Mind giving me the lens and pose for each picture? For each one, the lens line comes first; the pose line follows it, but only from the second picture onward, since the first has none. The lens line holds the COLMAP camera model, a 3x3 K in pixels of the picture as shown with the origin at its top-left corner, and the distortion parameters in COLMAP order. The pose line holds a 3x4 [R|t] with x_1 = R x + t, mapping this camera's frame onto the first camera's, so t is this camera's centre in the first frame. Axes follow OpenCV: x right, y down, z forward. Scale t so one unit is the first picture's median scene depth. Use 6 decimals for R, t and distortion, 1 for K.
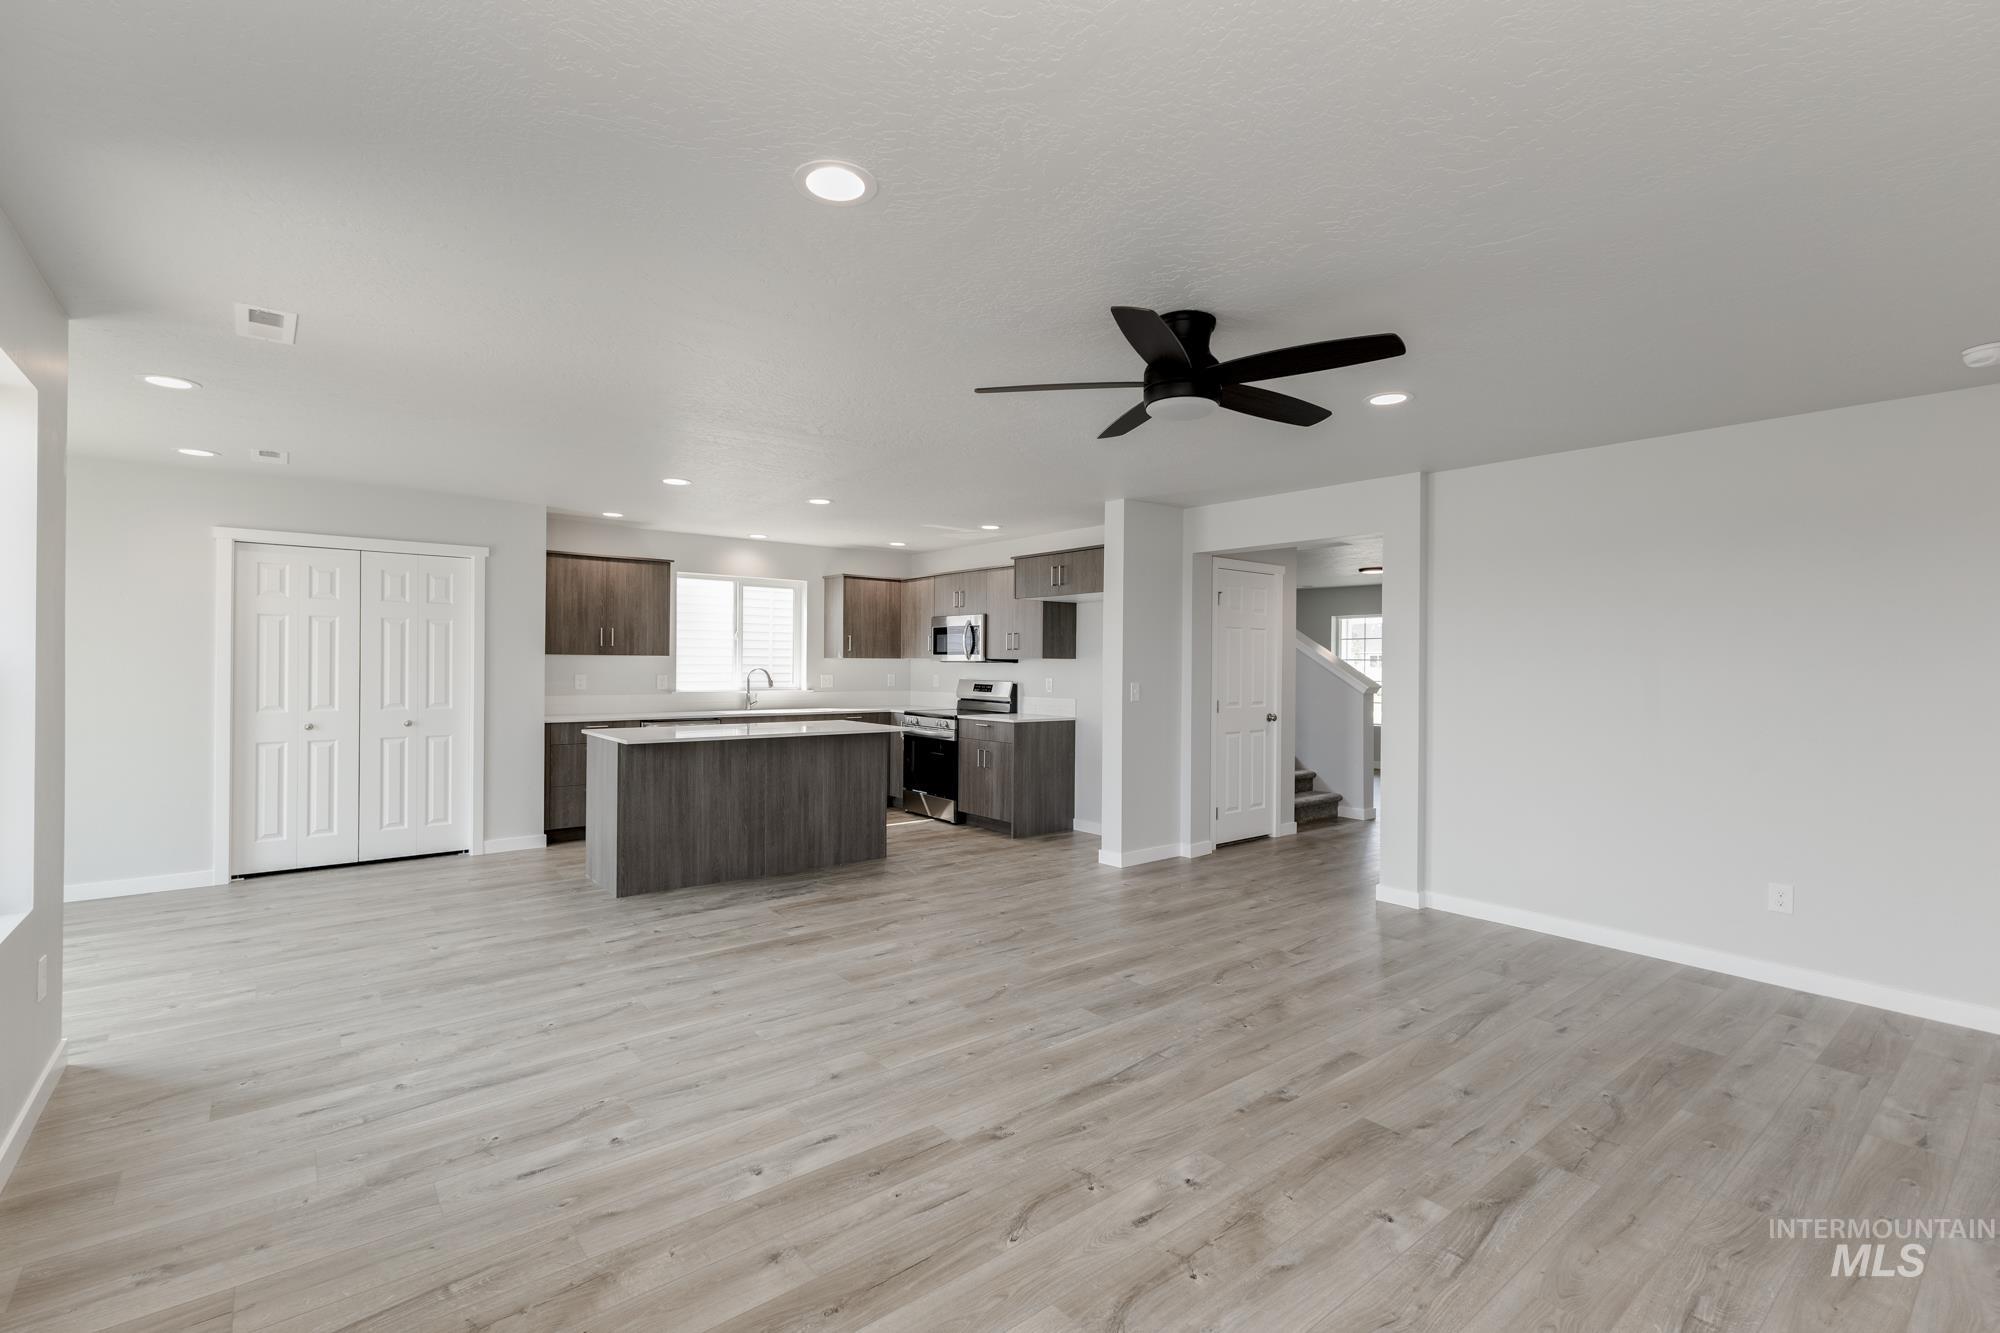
lens RADIAL K [[889.1, 0, 984.6], [0, 889.1, 668.4], [0, 0, 1]] dist [0.011453, 0.002127]
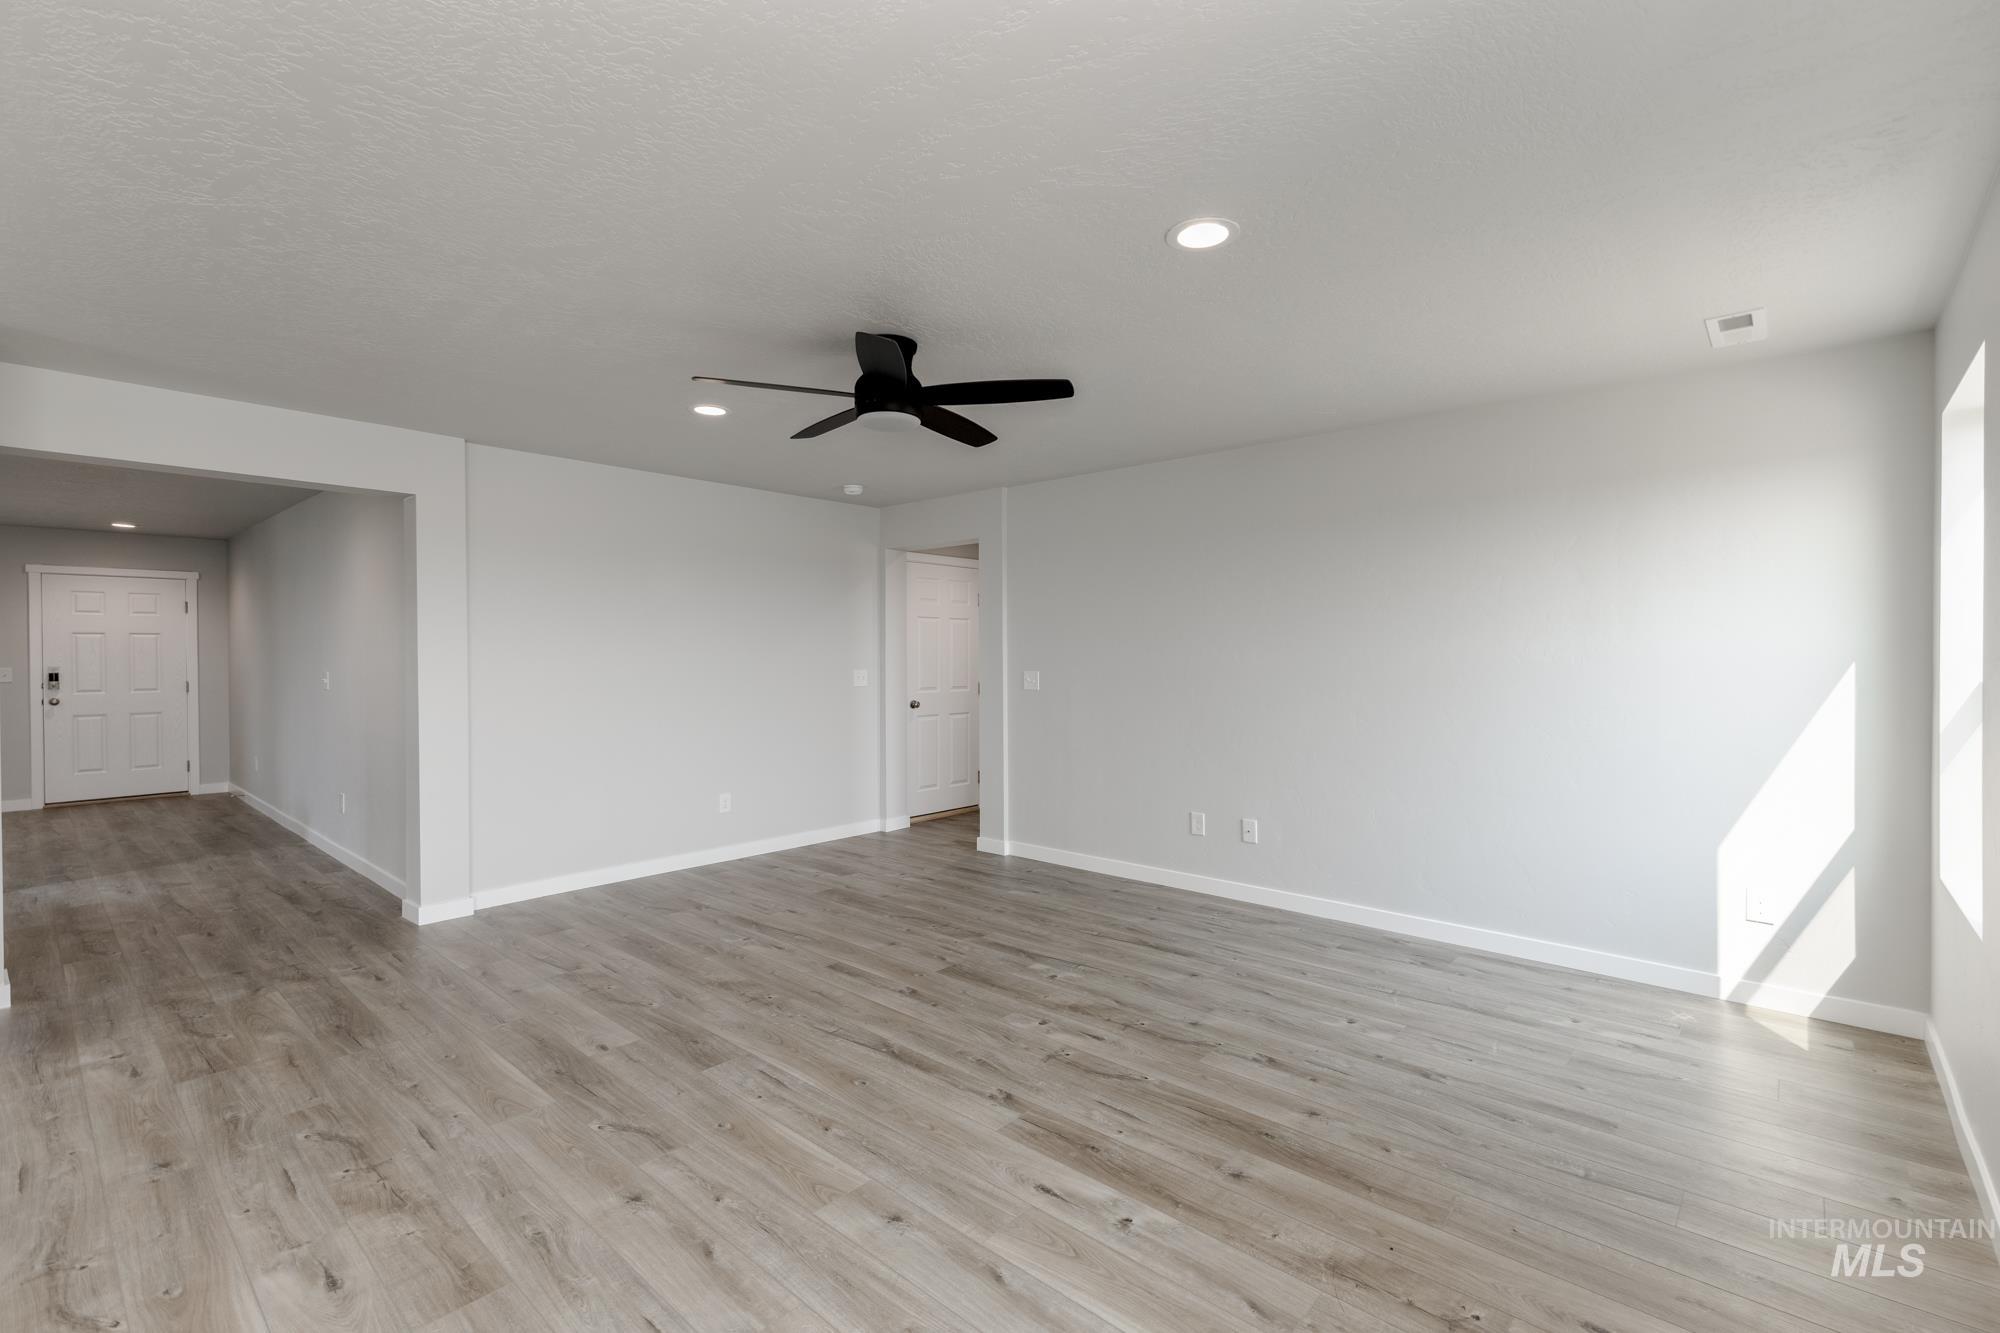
lens RADIAL K [[889.1, 0, 1005.2], [0, 889.1, 654.3], [0, 0, 1]] dist [0.011453, 0.002127]
pose [[-0.177178, -0.009229, 0.984135, -0.926331], [0.003472, 0.999944, 0.010003, -0.020279], [-0.984173, 0.005190, -0.177136, 1.054963]]
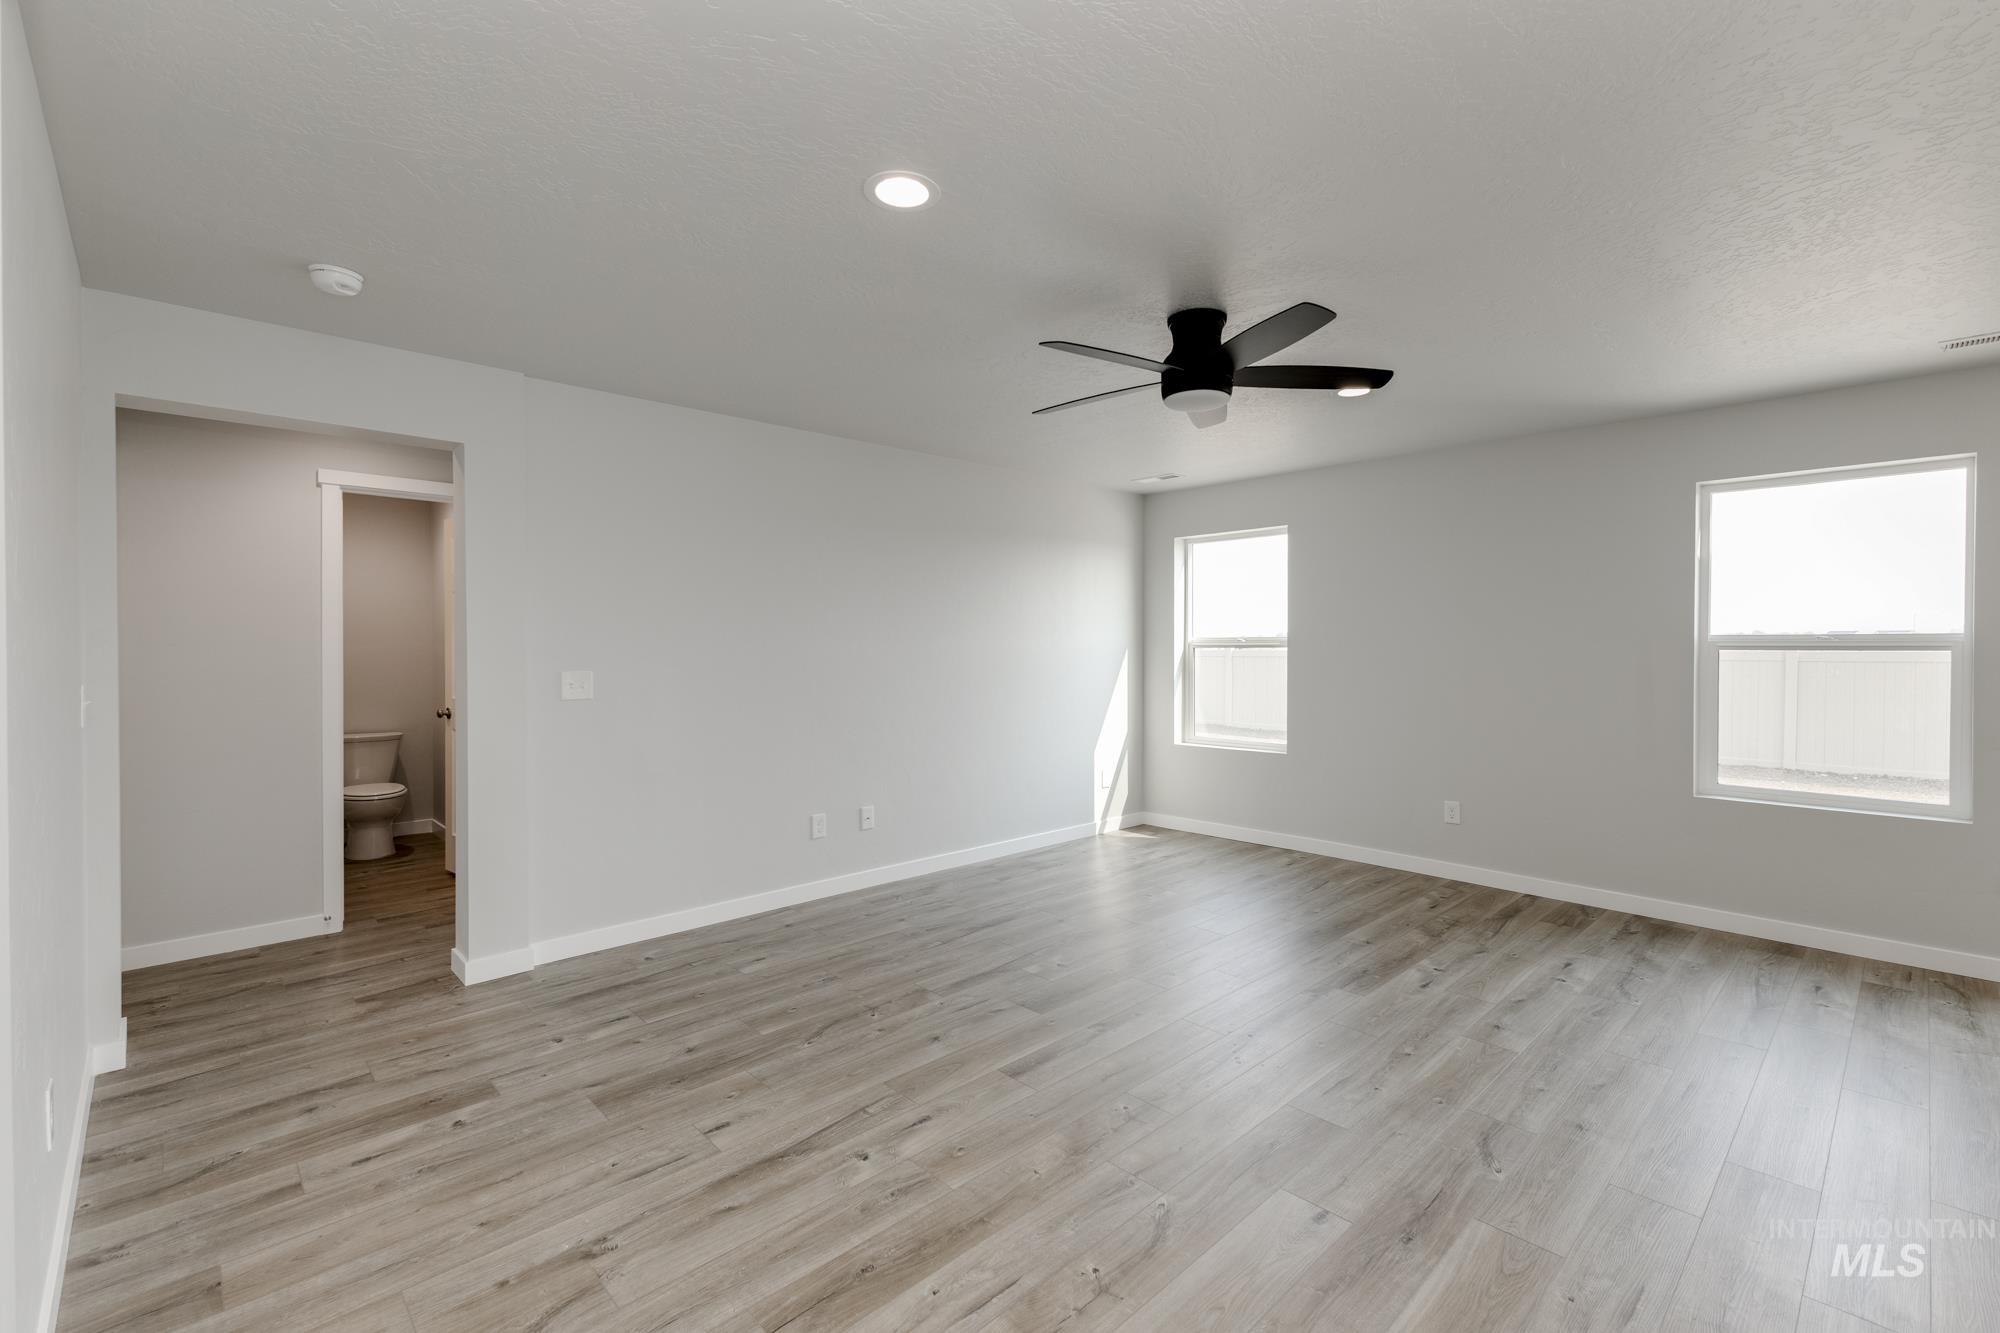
lens RADIAL K [[889.1, 0, 1021.5], [0, 889.1, 660.8], [0, 0, 1]] dist [0.011453, 0.002127]
pose [[-0.992796, -0.006841, -0.119624, 0.557366], [-0.009455, 0.999729, 0.021292, -0.011119], [0.119445, 0.022270, -0.992591, 2.042717]]
